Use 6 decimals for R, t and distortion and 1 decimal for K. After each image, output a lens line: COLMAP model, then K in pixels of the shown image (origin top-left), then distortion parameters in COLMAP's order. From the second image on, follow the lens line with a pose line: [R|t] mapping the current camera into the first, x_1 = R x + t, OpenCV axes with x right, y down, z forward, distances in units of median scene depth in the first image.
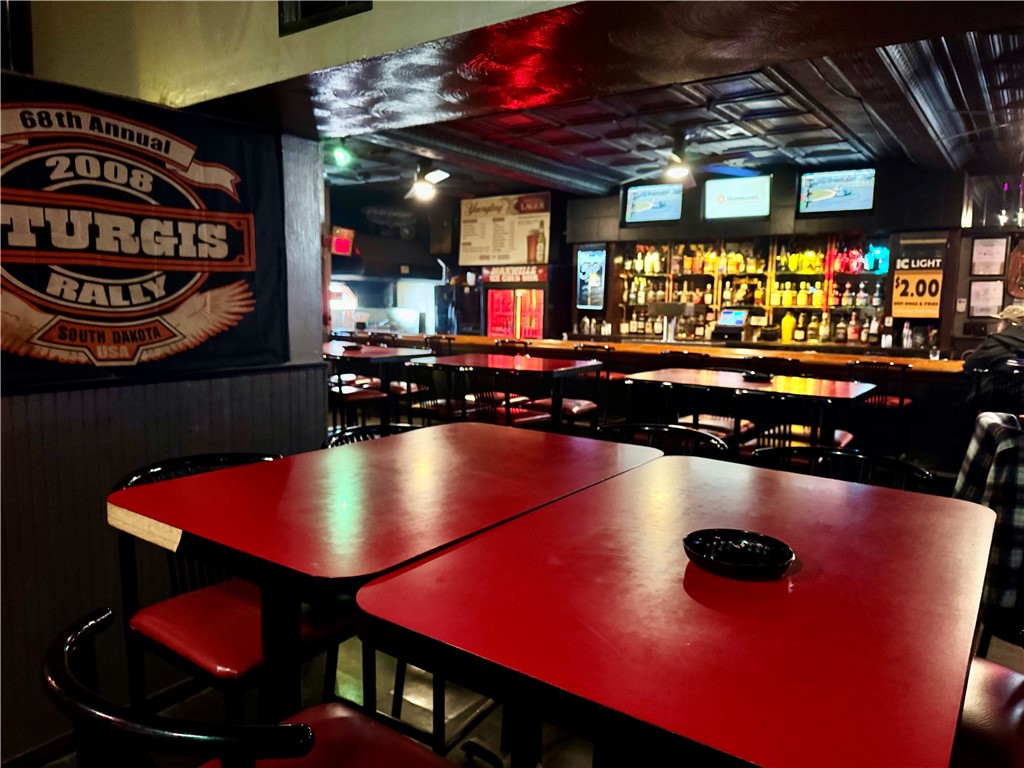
lens RADIAL K [[722.7, 0, 495.4], [0, 722.7, 390.3], [0, 0, 1]] dist [0.084264, -0.102357]
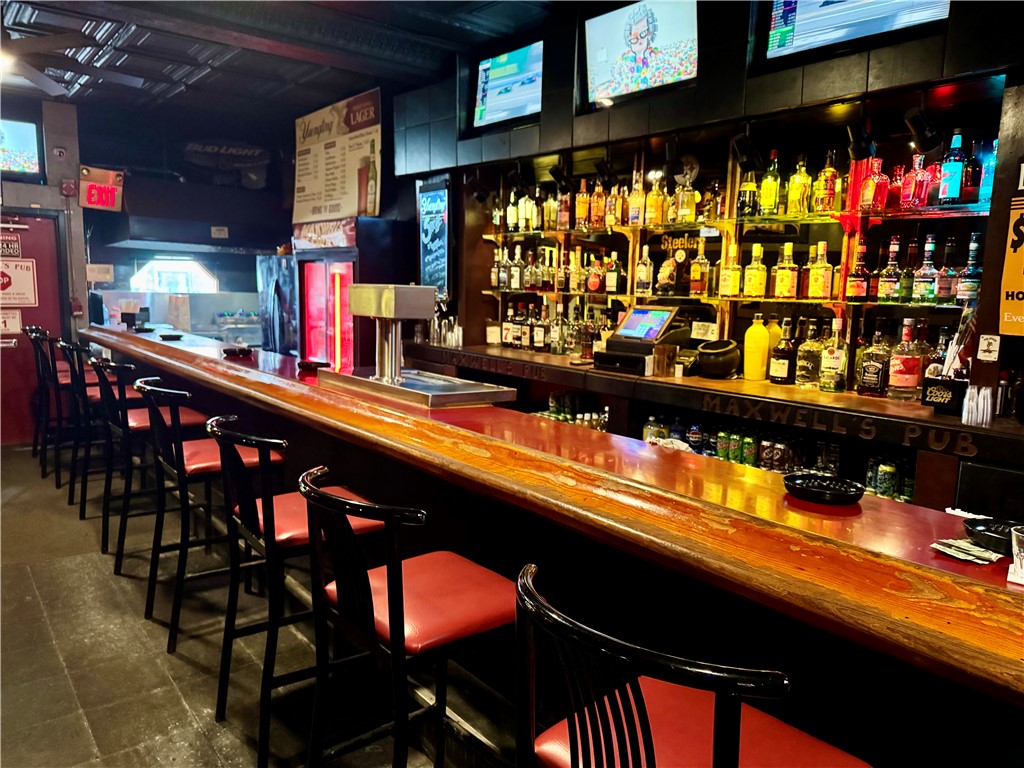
lens RADIAL K [[722.7, 0, 505.5], [0, 722.7, 388.0], [0, 0, 1]] dist [0.084264, -0.102357]
pose [[0.973574, 0.041794, -0.224515, 0.324955], [-0.038875, 0.999092, 0.017406, -0.059495], [0.225039, -0.008218, 0.974315, 0.505621]]
